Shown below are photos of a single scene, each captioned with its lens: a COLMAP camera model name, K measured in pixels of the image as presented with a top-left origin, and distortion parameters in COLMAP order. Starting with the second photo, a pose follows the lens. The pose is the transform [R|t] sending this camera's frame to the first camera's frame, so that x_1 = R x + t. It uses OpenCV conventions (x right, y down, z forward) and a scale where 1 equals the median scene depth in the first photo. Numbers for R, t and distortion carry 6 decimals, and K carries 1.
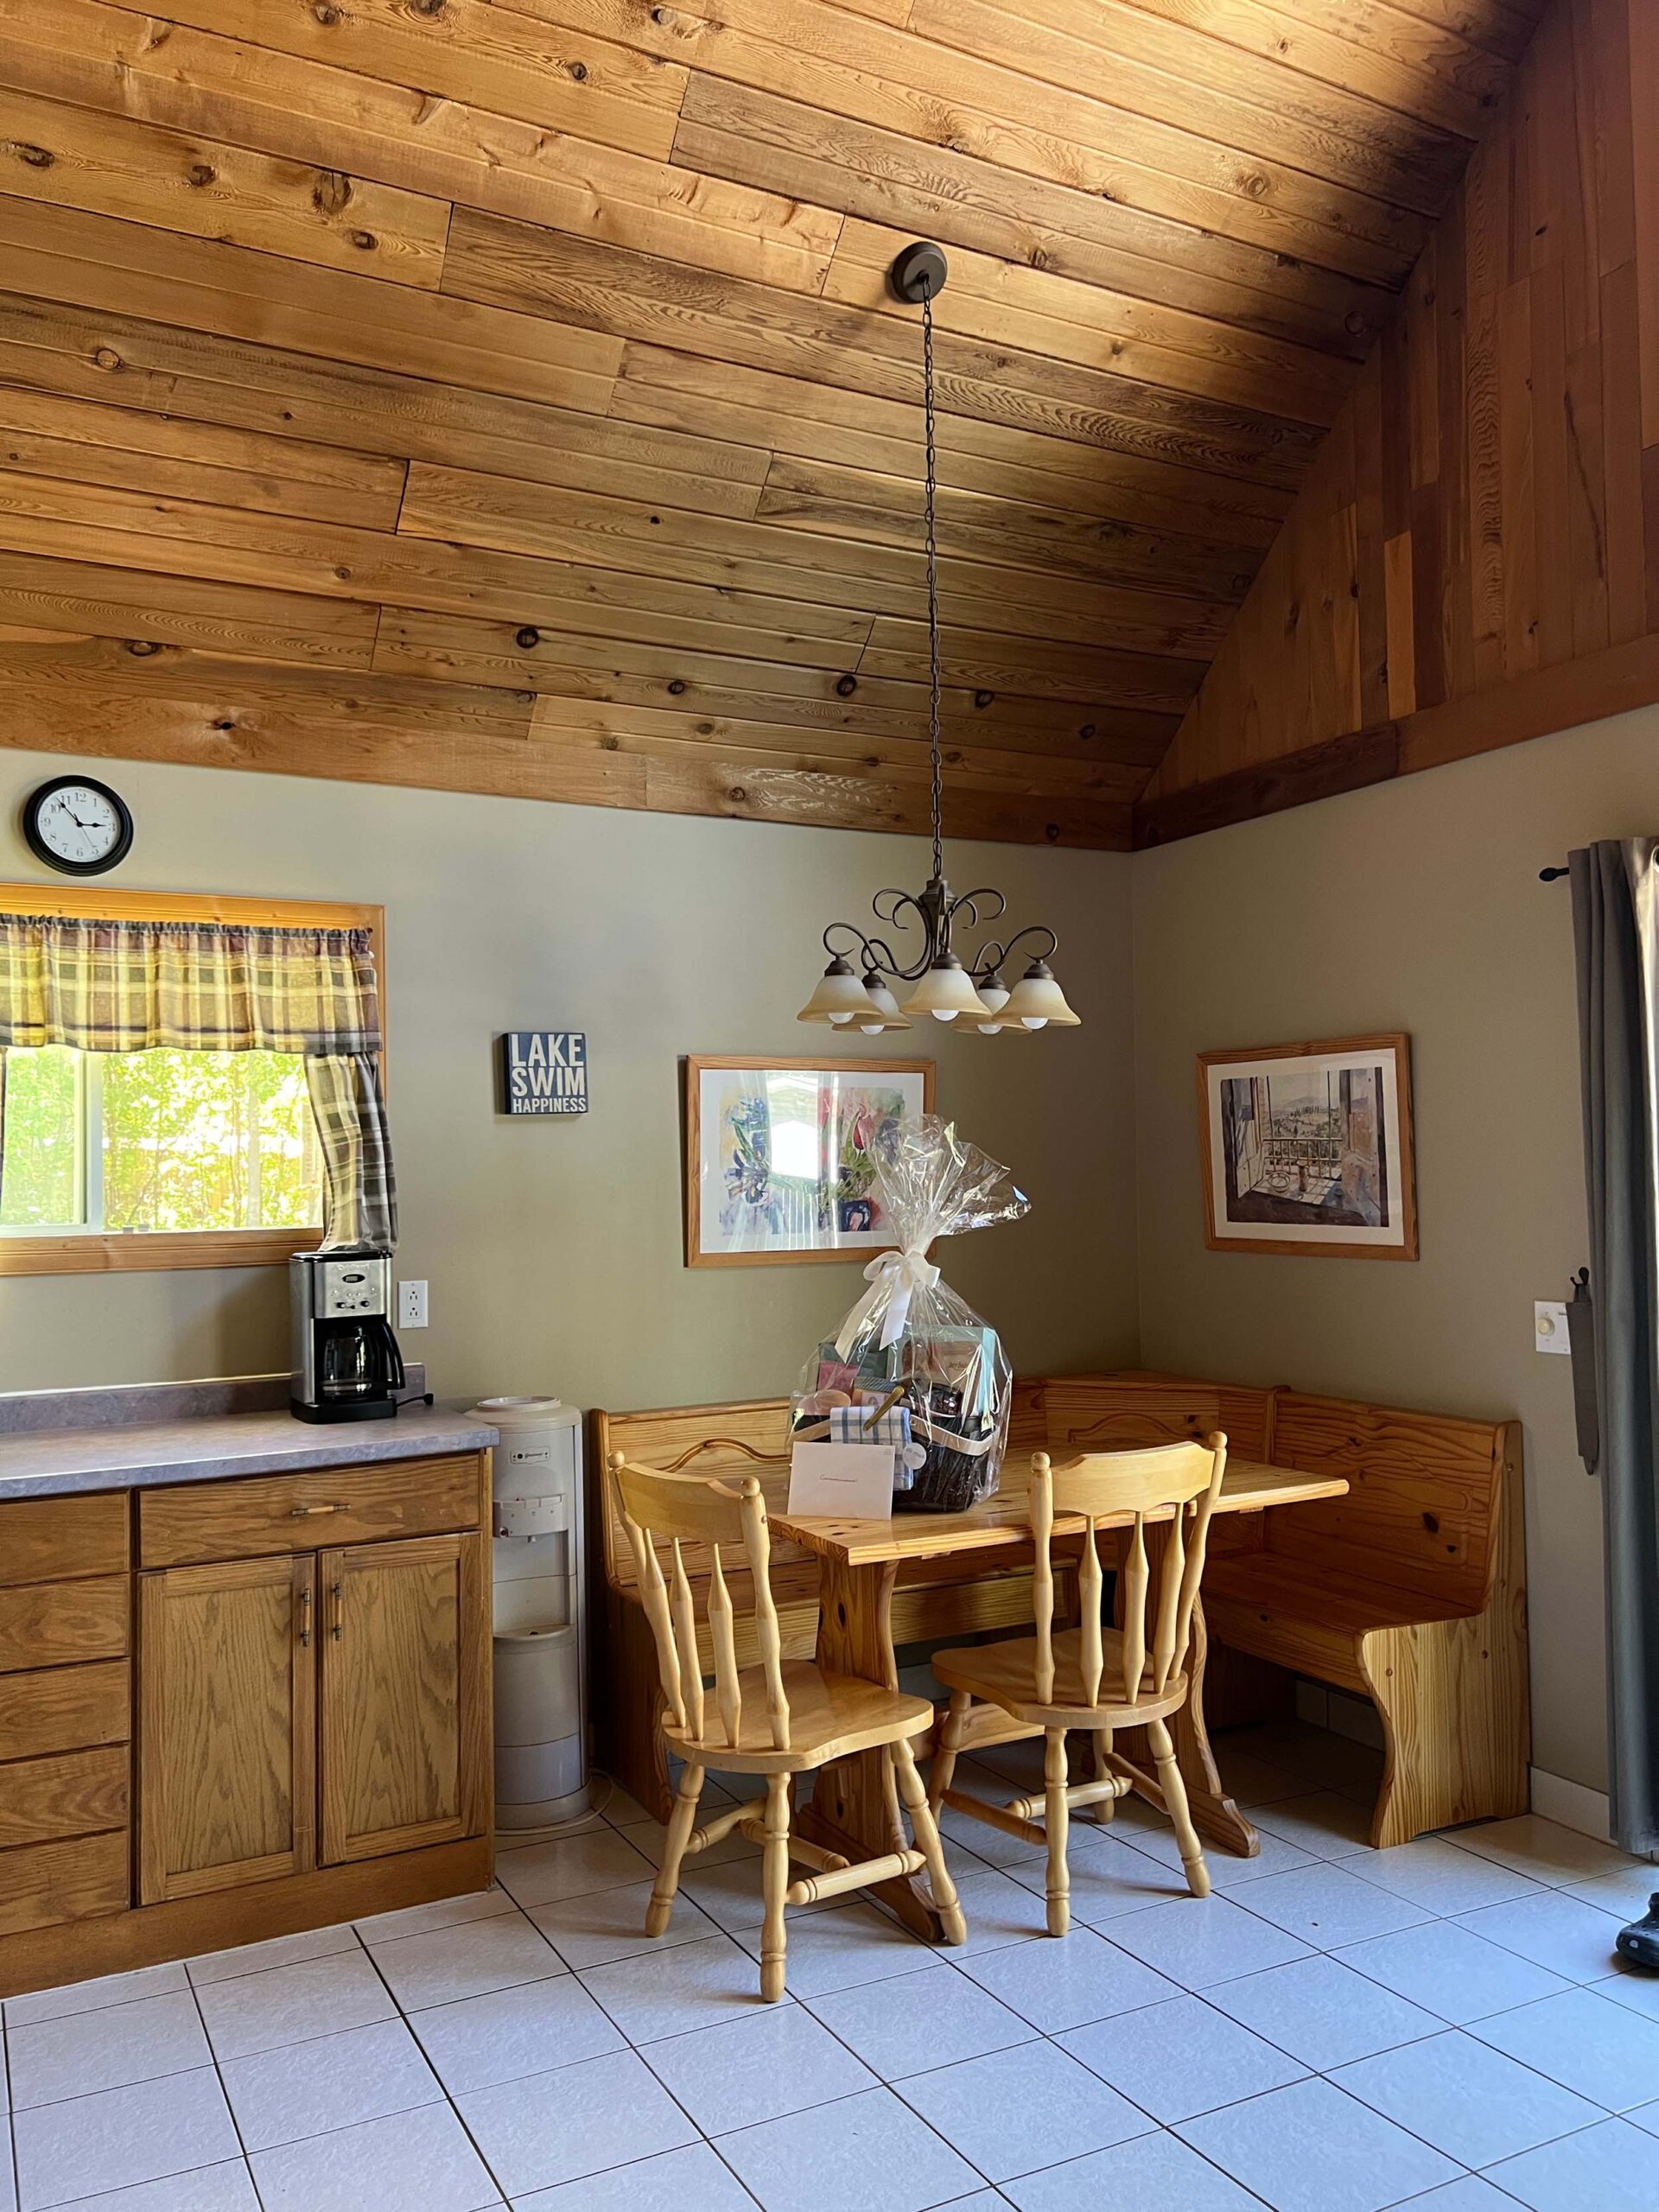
lens RADIAL K [[1703.0, 0, 833.7], [0, 1703.0, 1122.4], [0, 0, 1]] dist [0.057902, -0.056254]
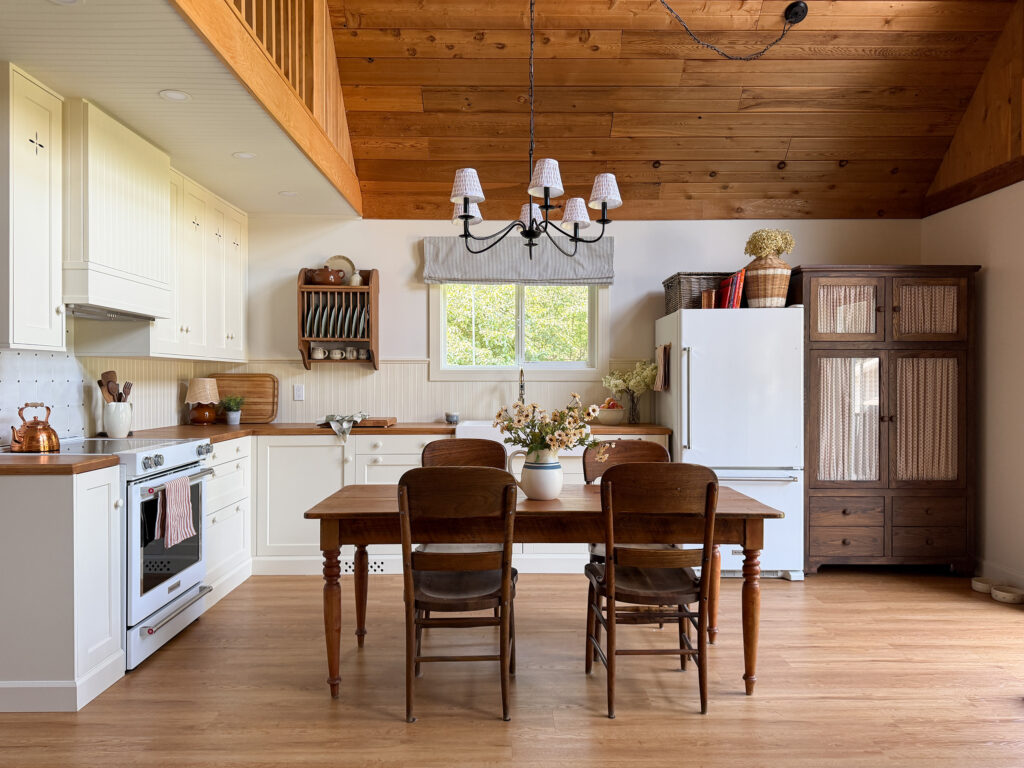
lens RADIAL K [[731.8, 0, 510.2], [0, 731.8, 385.7], [0, 0, 1]] dist [0.040956, -0.044980]
pose [[0.889182, 0.022757, -0.456988, 0.183627], [-0.000668, 0.998826, 0.048439, 0.032641], [0.457553, -0.042766, 0.888153, -0.244689]]
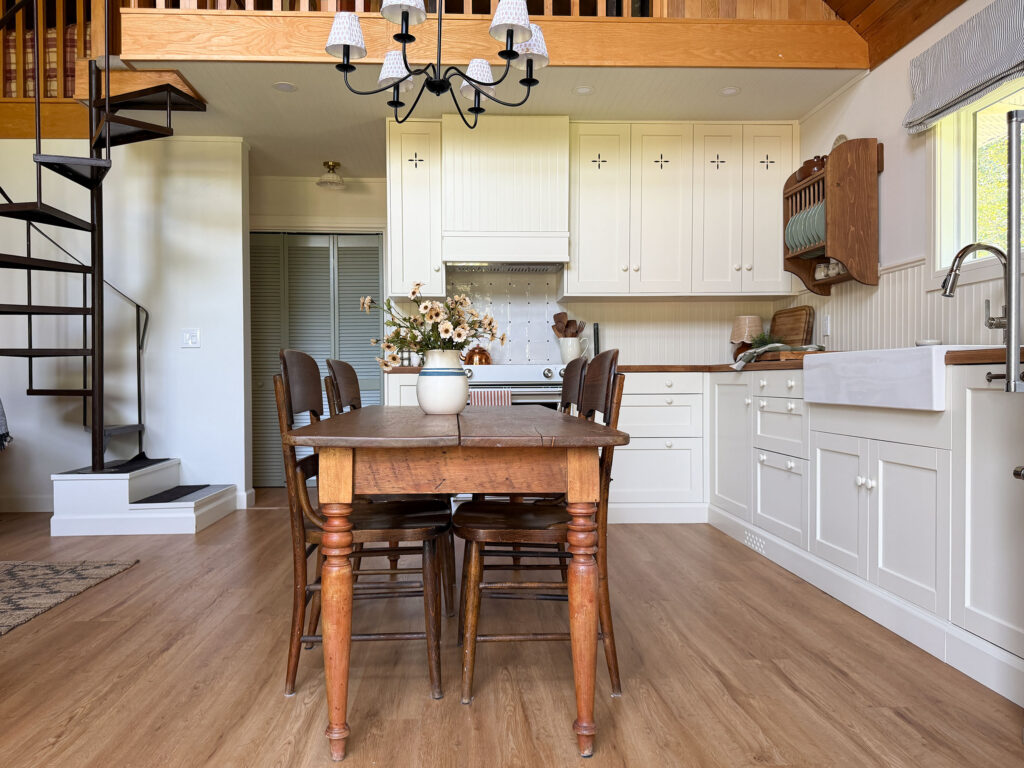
lens RADIAL K [[769.4, 0, 491.4], [0, 769.4, 388.2], [0, 0, 1]] dist [0.012909, -0.005203]
pose [[-0.430876, 0.028914, -0.901948, 0.436345], [0.040672, 0.999093, 0.012599, 0.164766], [0.901494, -0.031255, -0.431661, 0.797227]]
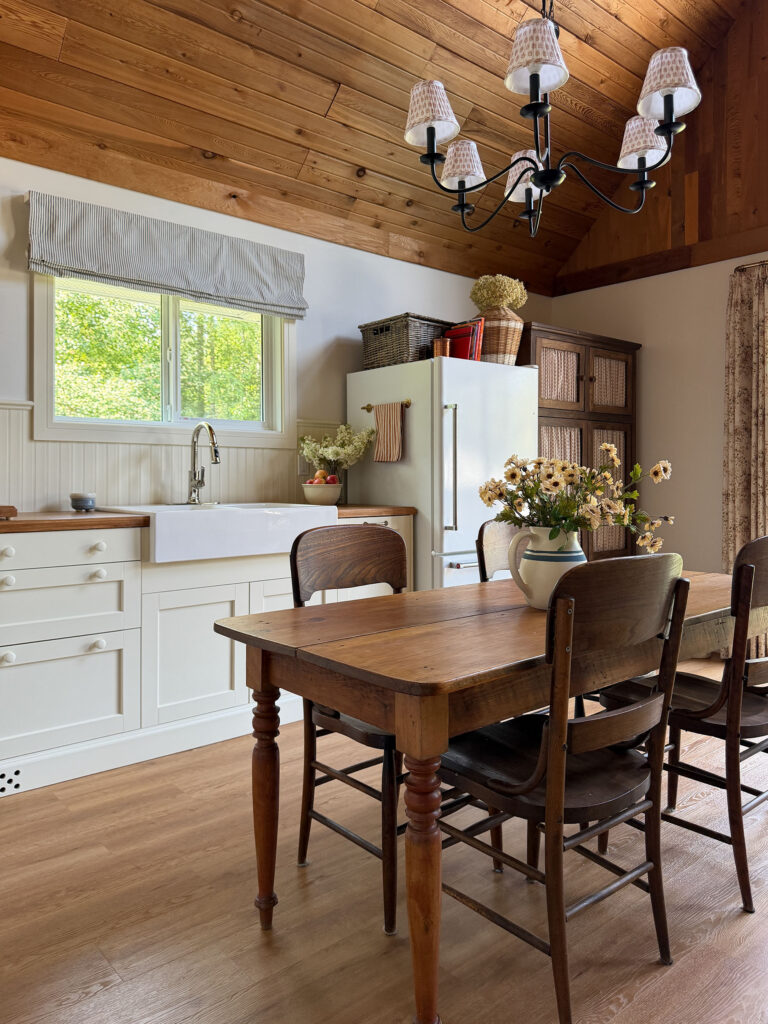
lens RADIAL K [[768.8, 0, 409.7], [0, 768.8, 479.5], [0, 0, 1]] dist [0.019893, -0.021617]
pose [[0.971355, 0.019551, 0.236828, -0.357854], [-0.026713, 0.999277, 0.027070, 0.097336], [-0.236127, -0.032621, 0.971174, -0.023918]]
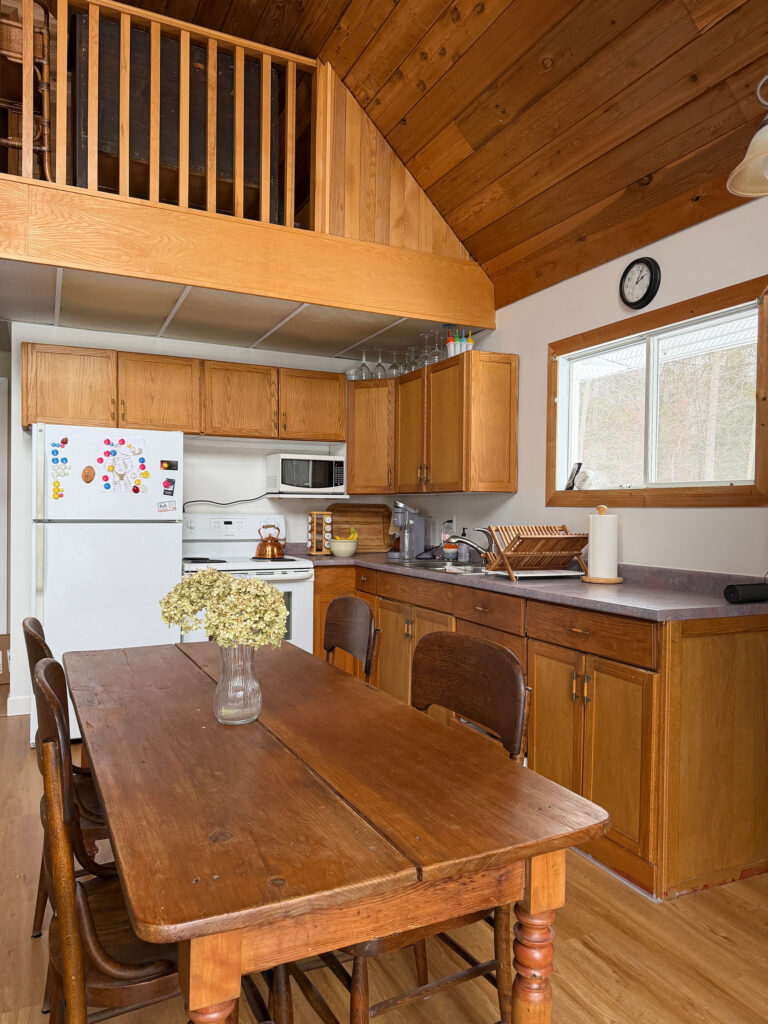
lens RADIAL K [[731.8, 0, 378.5], [0, 731.8, 515.7], [0, 0, 1]] dist [0.040956, -0.044980]
pose [[-0.049101, 0.024898, -0.998483, 0.415476], [0.022371, 0.999466, 0.023822, 0.066138], [0.998543, -0.021167, -0.049631, 0.697359]]
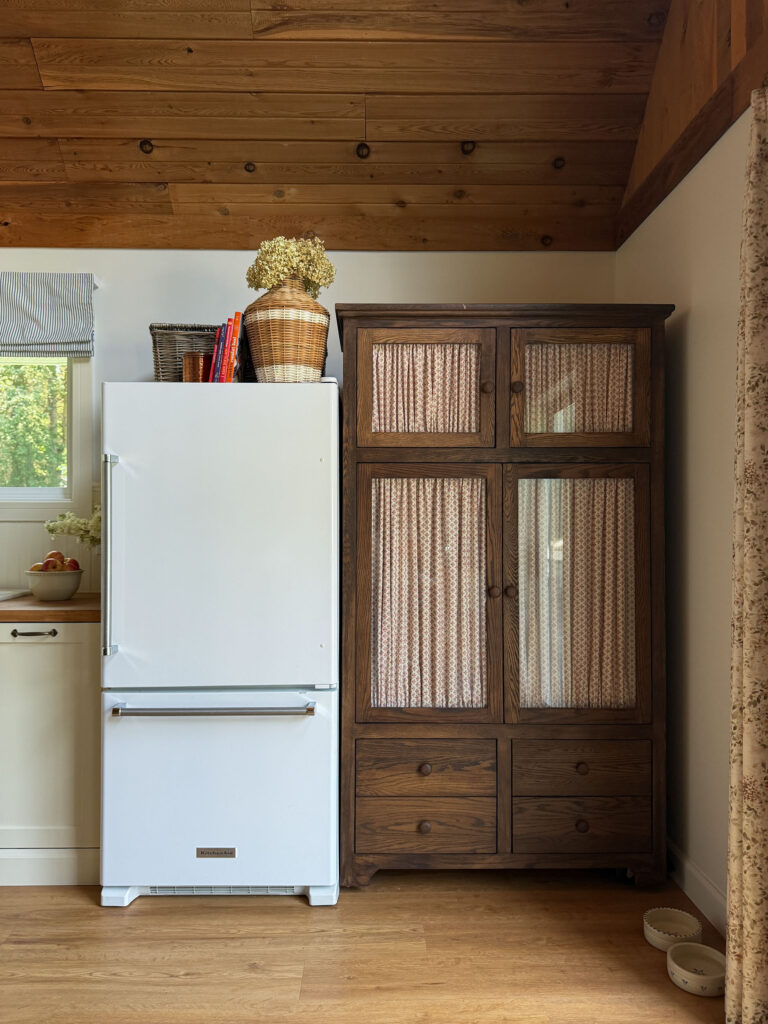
lens RADIAL K [[731.8, 0, 384.8], [0, 731.8, 512.2], [0, 0, 1]] dist [0.040956, -0.044980]
pose [[0.890581, 0.015313, -0.454566, 0.373246], [-0.001569, 0.999531, 0.030597, 0.054618], [0.454821, -0.026536, 0.890187, 0.461703]]
